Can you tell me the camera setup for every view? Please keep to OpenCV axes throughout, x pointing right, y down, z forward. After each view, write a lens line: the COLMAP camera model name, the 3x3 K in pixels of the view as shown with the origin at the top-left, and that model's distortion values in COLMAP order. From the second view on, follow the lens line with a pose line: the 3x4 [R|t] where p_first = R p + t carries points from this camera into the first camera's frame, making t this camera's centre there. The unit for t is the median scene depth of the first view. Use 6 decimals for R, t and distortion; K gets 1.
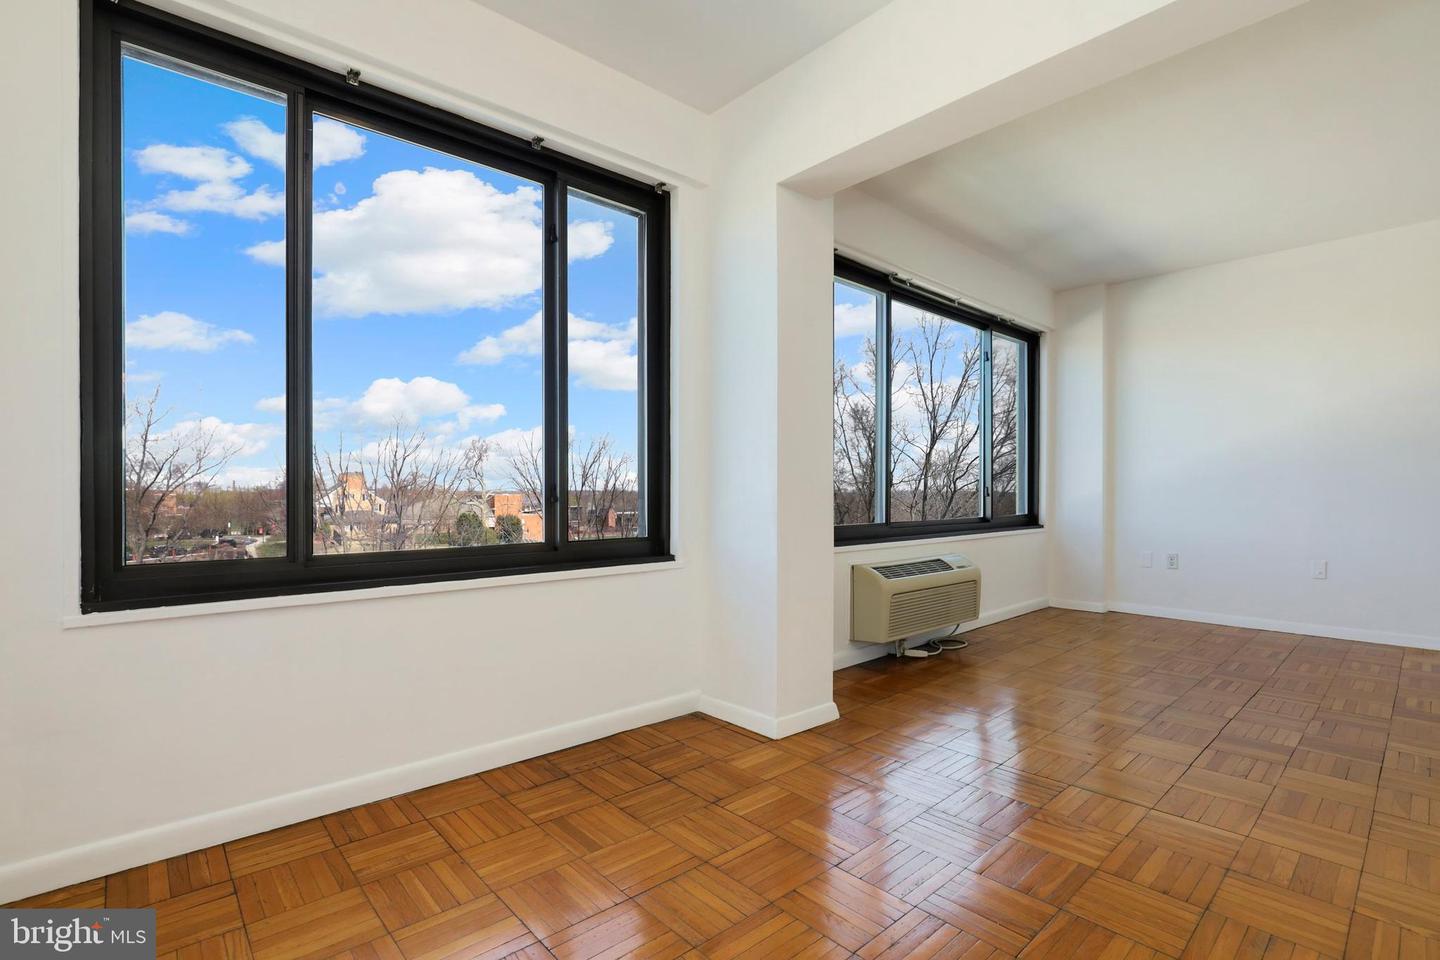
lens RADIAL K [[676.3, 0, 714.2], [0, 676.3, 490.8], [0, 0, 1]] dist [-0.024432, 0.000273]
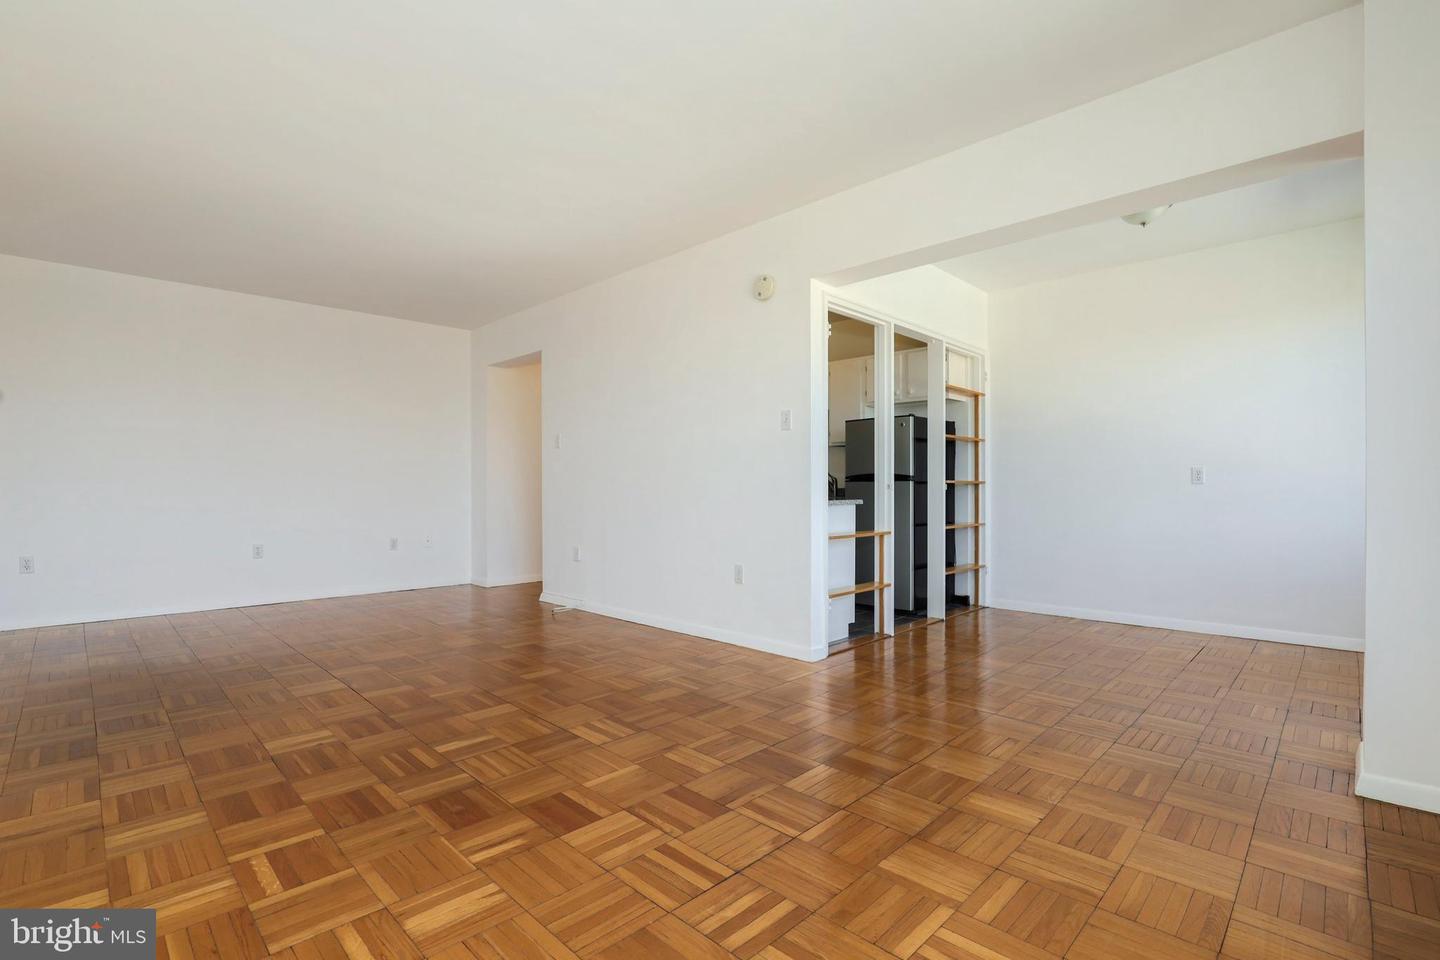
lens RADIAL K [[655.8, 0, 720.0], [0, 655.8, 480.0], [0, 0, 1]] dist [-0.030155, -0.000136]
pose [[-0.998289, -0.001812, -0.058453, 0.978392], [-0.001311, 0.999962, -0.008614, -0.008241], [0.058466, -0.008523, -0.998253, 1.747470]]
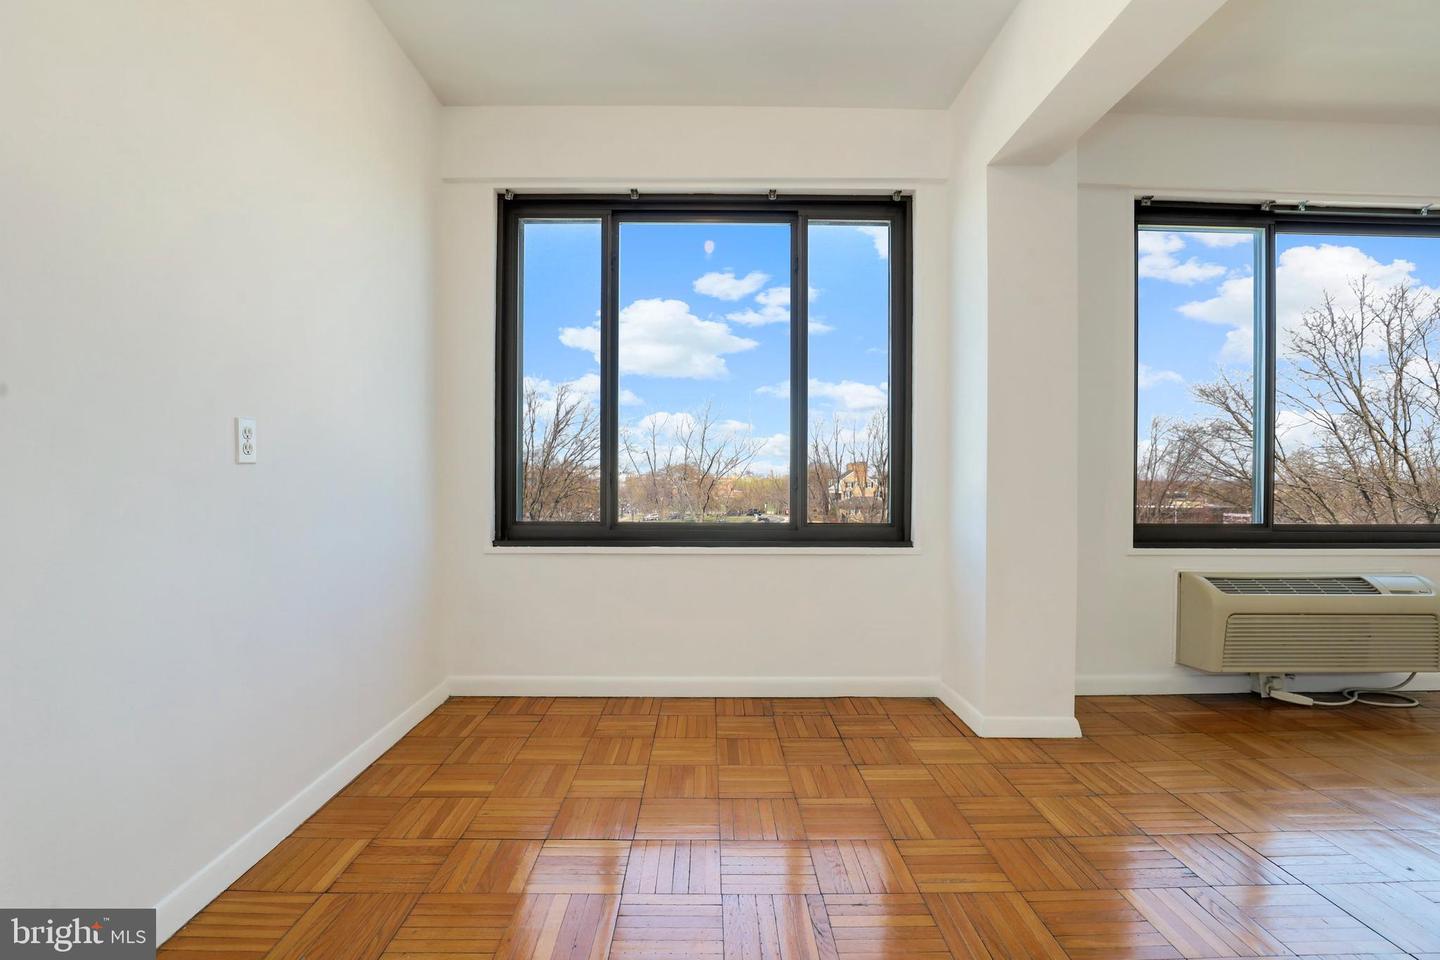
lens RADIAL K [[672.1, 0, 712.5], [0, 672.1, 476.0], [0, 0, 1]] dist [-0.024848, 0.000258]
pose [[0.745591, 0.001886, -0.666401, 0.422315], [-0.005357, 0.999981, -0.003164, -0.002037], [0.666382, 0.005928, 0.745587, 0.022376]]
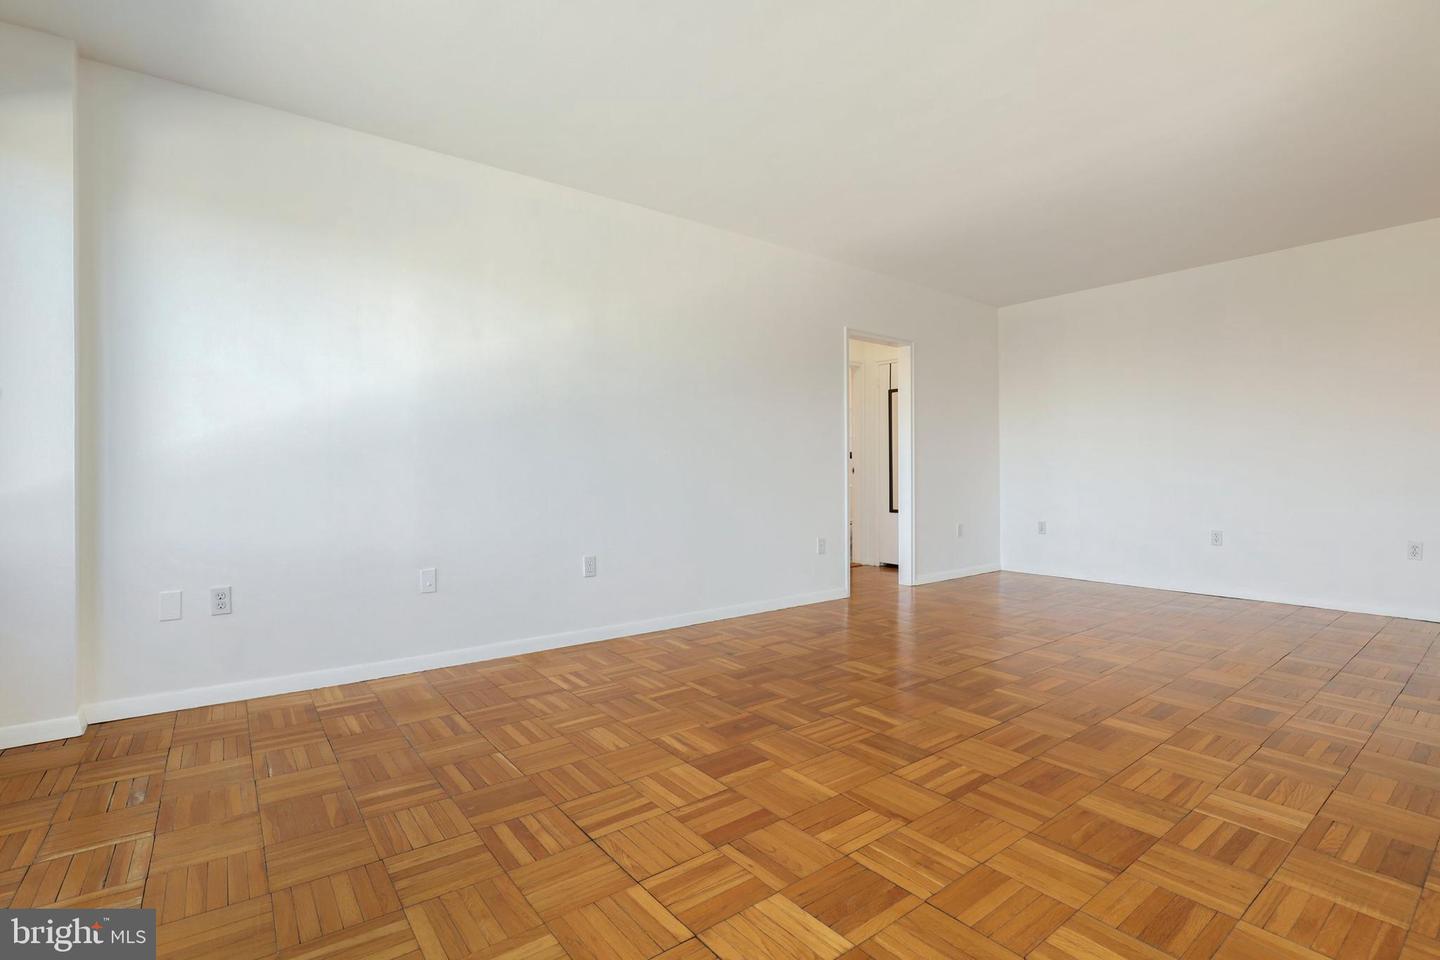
lens RADIAL K [[676.3, 0, 714.2], [0, 676.3, 490.8], [0, 0, 1]] dist [-0.024432, 0.000273]
pose [[0.081302, -0.027857, 0.996300, 0.305225], [0.005046, 0.999608, 0.027538, 0.001356], [-0.996677, 0.002789, 0.081411, 0.971932]]
